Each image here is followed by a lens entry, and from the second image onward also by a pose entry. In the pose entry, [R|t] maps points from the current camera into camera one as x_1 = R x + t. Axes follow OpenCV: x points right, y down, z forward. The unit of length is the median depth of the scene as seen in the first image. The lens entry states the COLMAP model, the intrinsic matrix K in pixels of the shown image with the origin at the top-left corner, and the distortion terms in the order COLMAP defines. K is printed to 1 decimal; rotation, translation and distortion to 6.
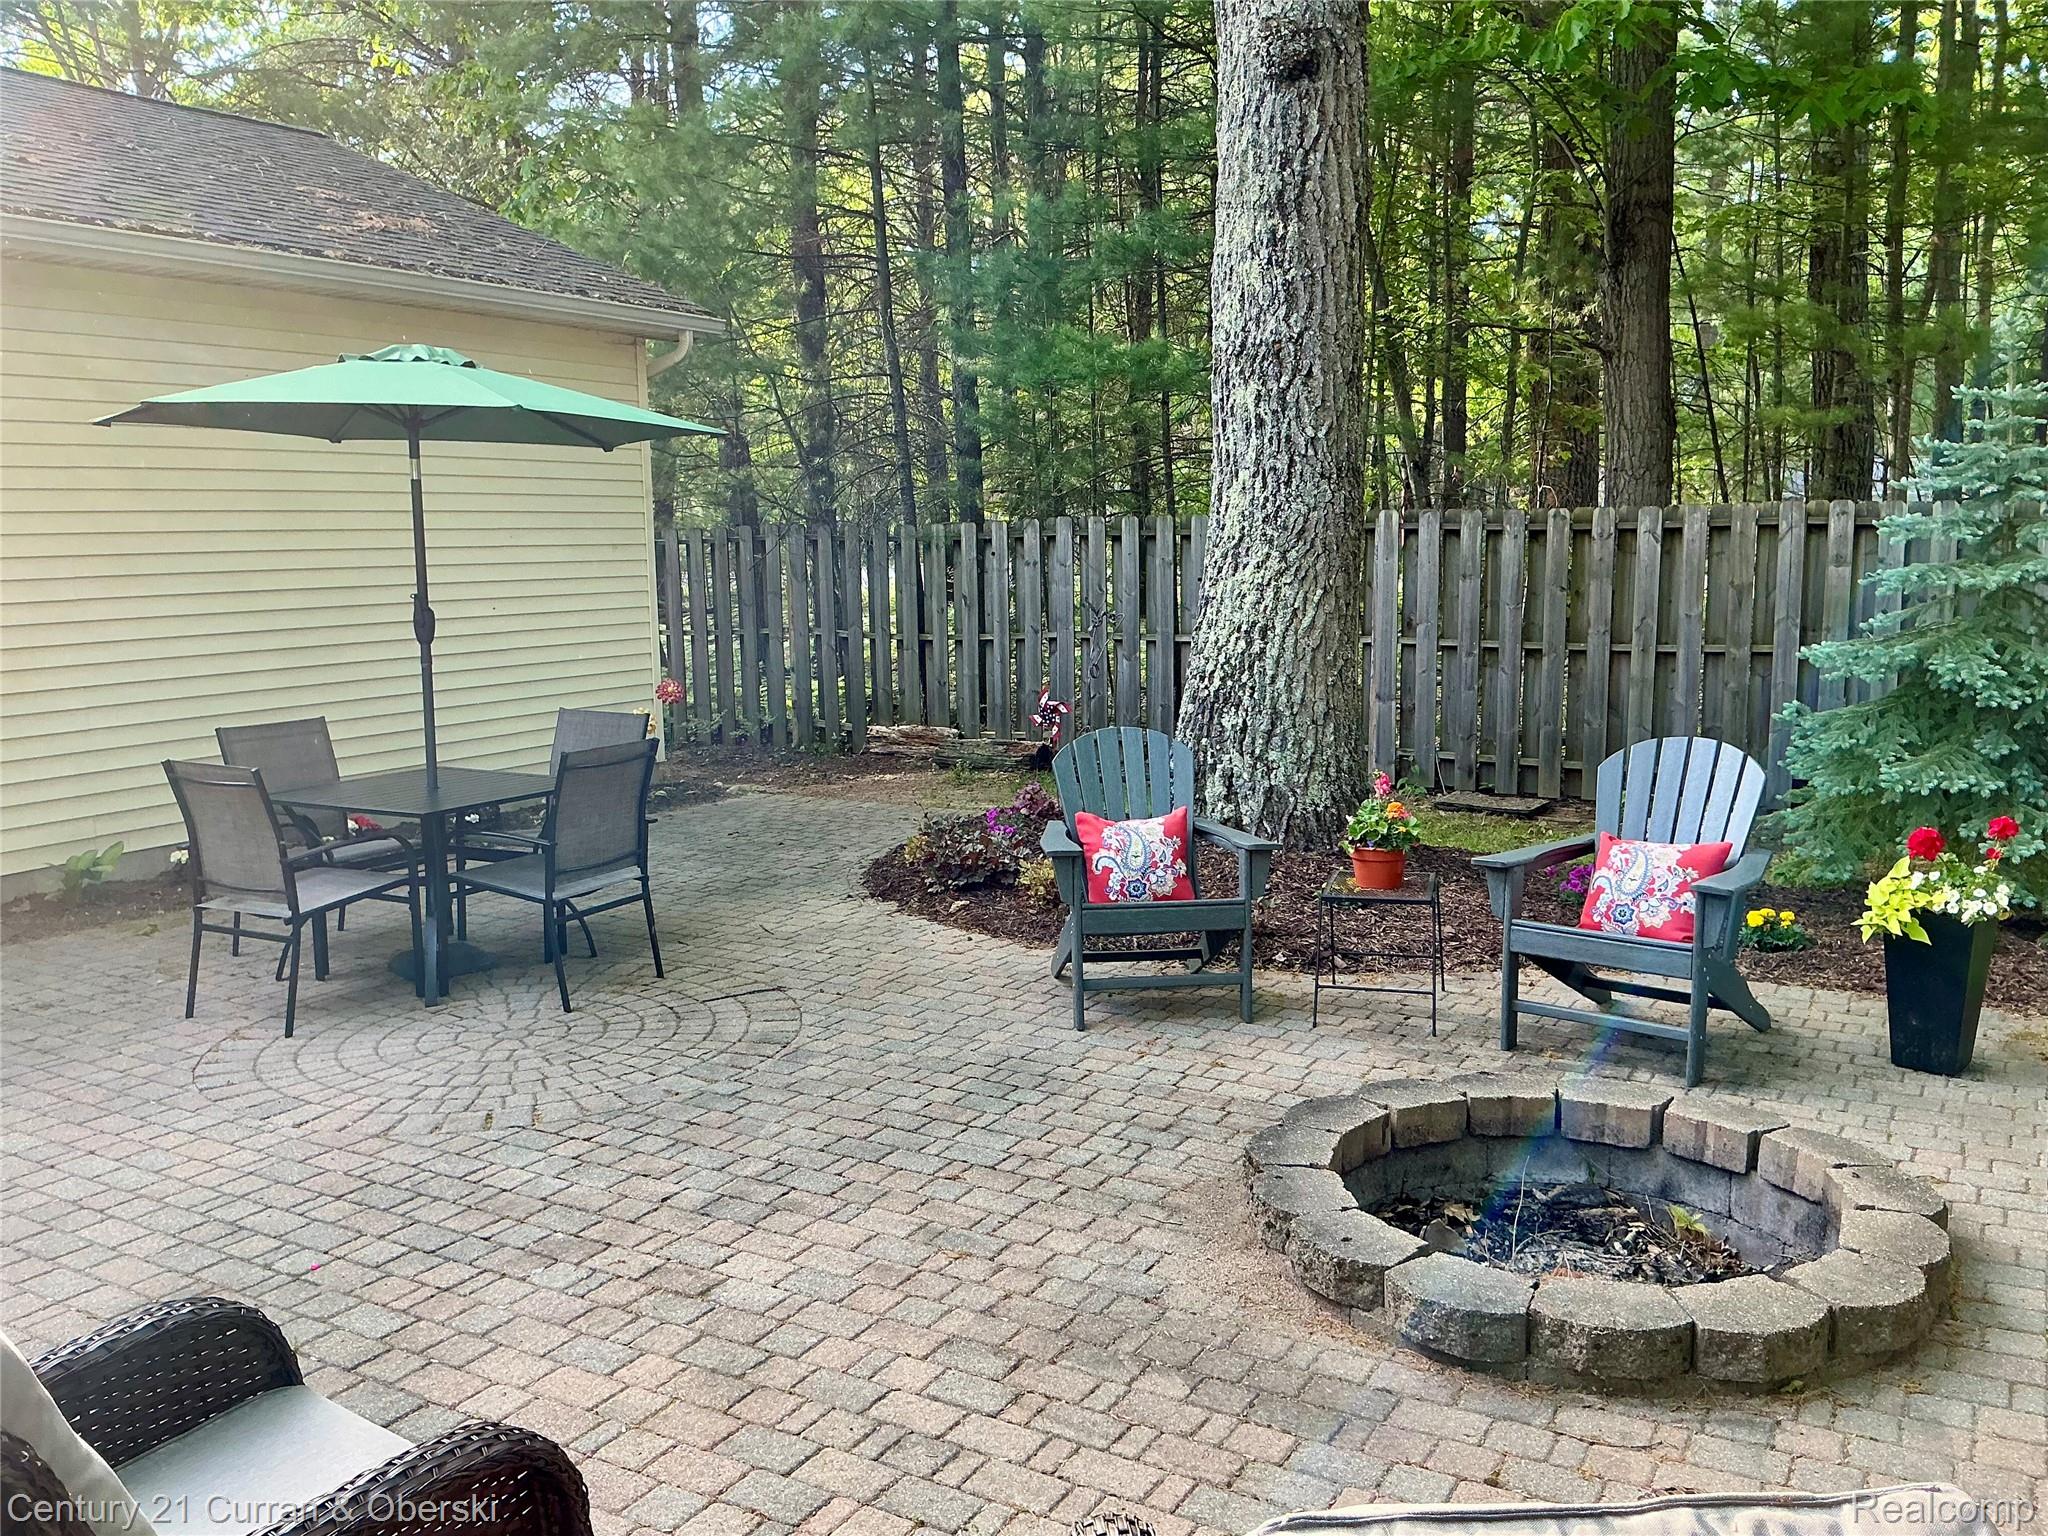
lens RADIAL K [[1702.0, 0, 1023.0], [0, 1702.0, 764.4], [0, 0, 1]] dist [0.104641, -0.215975]
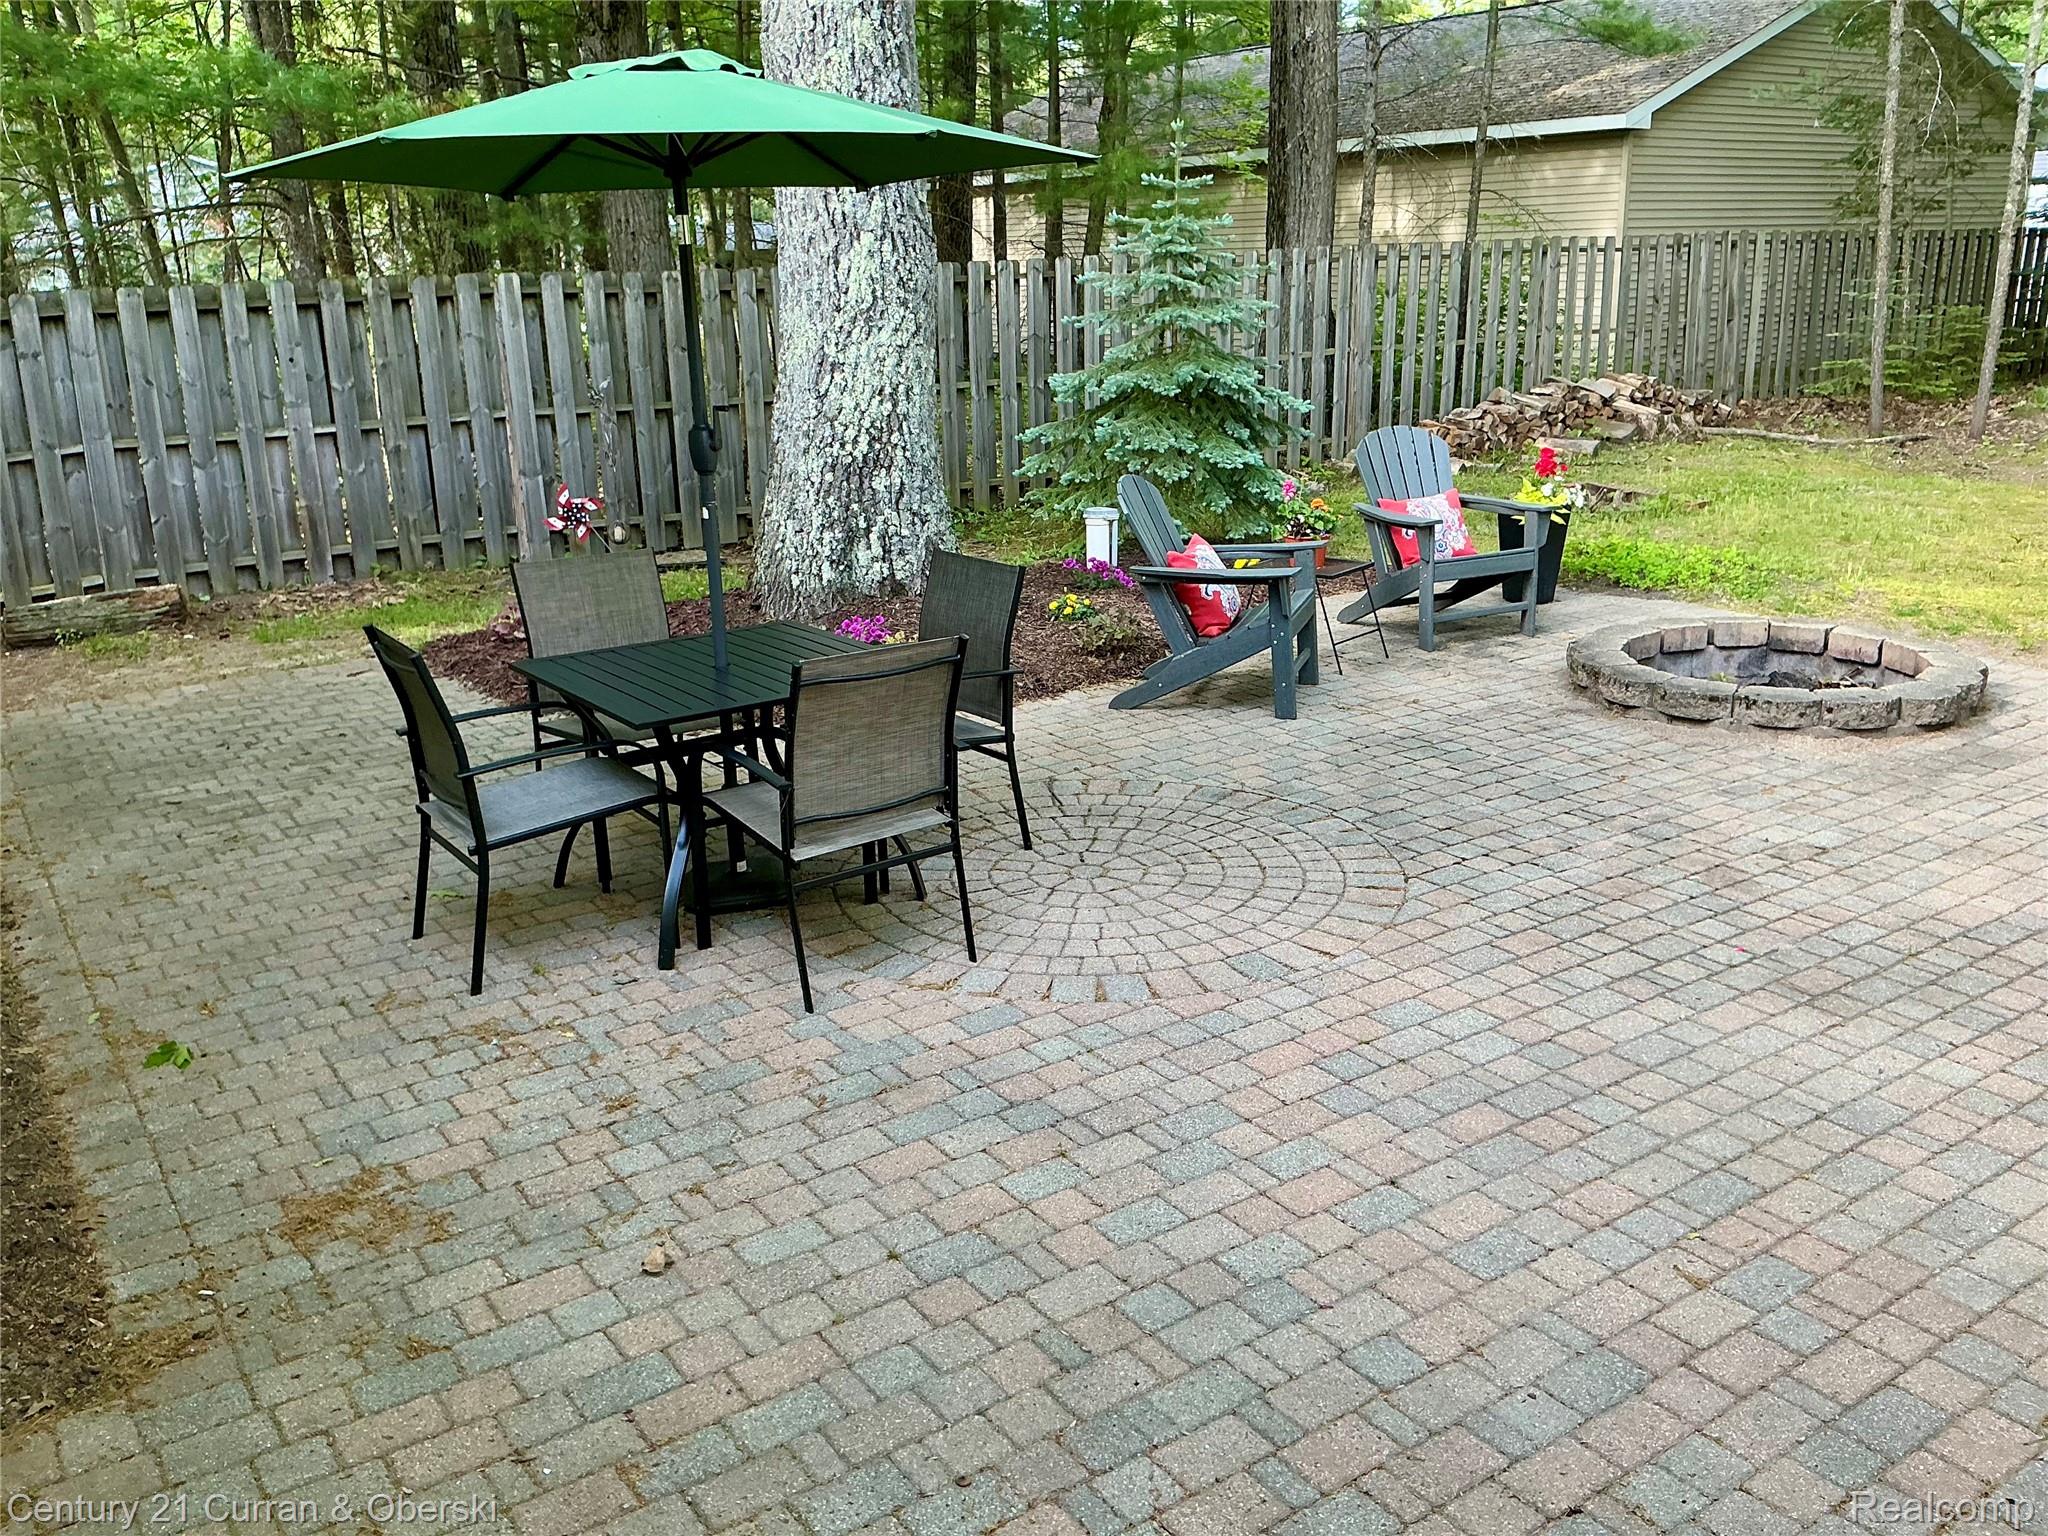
lens RADIAL K [[1702.0, 0, 1027.3], [0, 1702.0, 767.2], [0, 0, 1]] dist [0.104641, -0.215975]
pose [[0.430378, -0.258648, 0.864798, -0.980310], [0.143193, 0.965499, 0.217504, -0.089125], [-0.891219, 0.030224, 0.452566, 0.559151]]
